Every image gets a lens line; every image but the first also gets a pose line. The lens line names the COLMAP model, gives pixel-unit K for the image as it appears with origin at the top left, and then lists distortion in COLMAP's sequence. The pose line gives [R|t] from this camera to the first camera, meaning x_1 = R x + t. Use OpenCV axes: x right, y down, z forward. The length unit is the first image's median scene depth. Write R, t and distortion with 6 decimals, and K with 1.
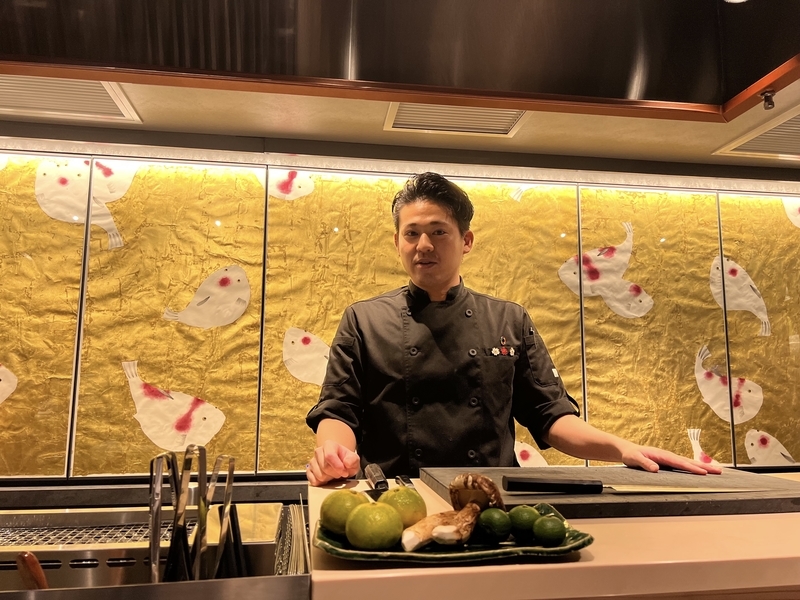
lens RADIAL K [[586.8, 0, 400.0], [0, 586.8, 300.0], [0, 0, 1]] dist [-0.000953, -0.001170]
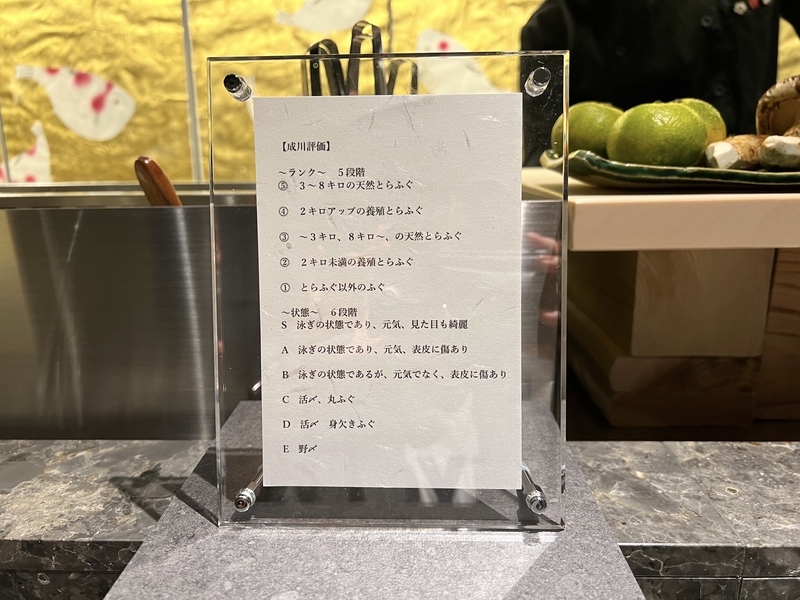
lens RADIAL K [[586.8, 0, 400.0], [0, 586.8, 300.0], [0, 0, 1]] dist [-0.000953, -0.001170]
pose [[0.984001, 0.029344, -0.175730, -0.183053], [0.036691, 0.931823, 0.361053, 0.288639], [0.174344, -0.361724, 0.915838, 0.302431]]
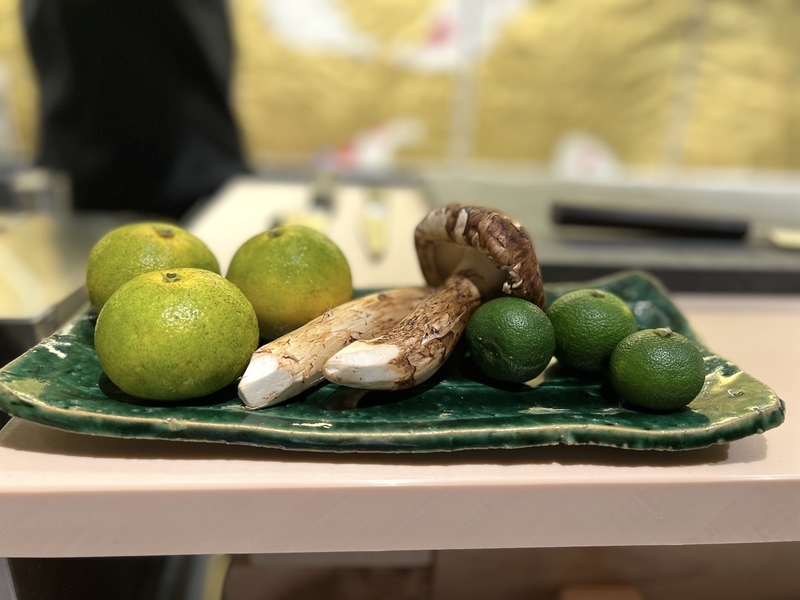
lens RADIAL K [[586.8, 0, 400.0], [0, 586.8, 300.0], [0, 0, 1]] dist [-0.000953, -0.001170]
pose [[0.994829, 0.066976, -0.076357, 0.113706], [-0.022073, 0.876373, 0.481127, 0.173246], [0.099141, -0.476954, 0.873319, 0.651773]]
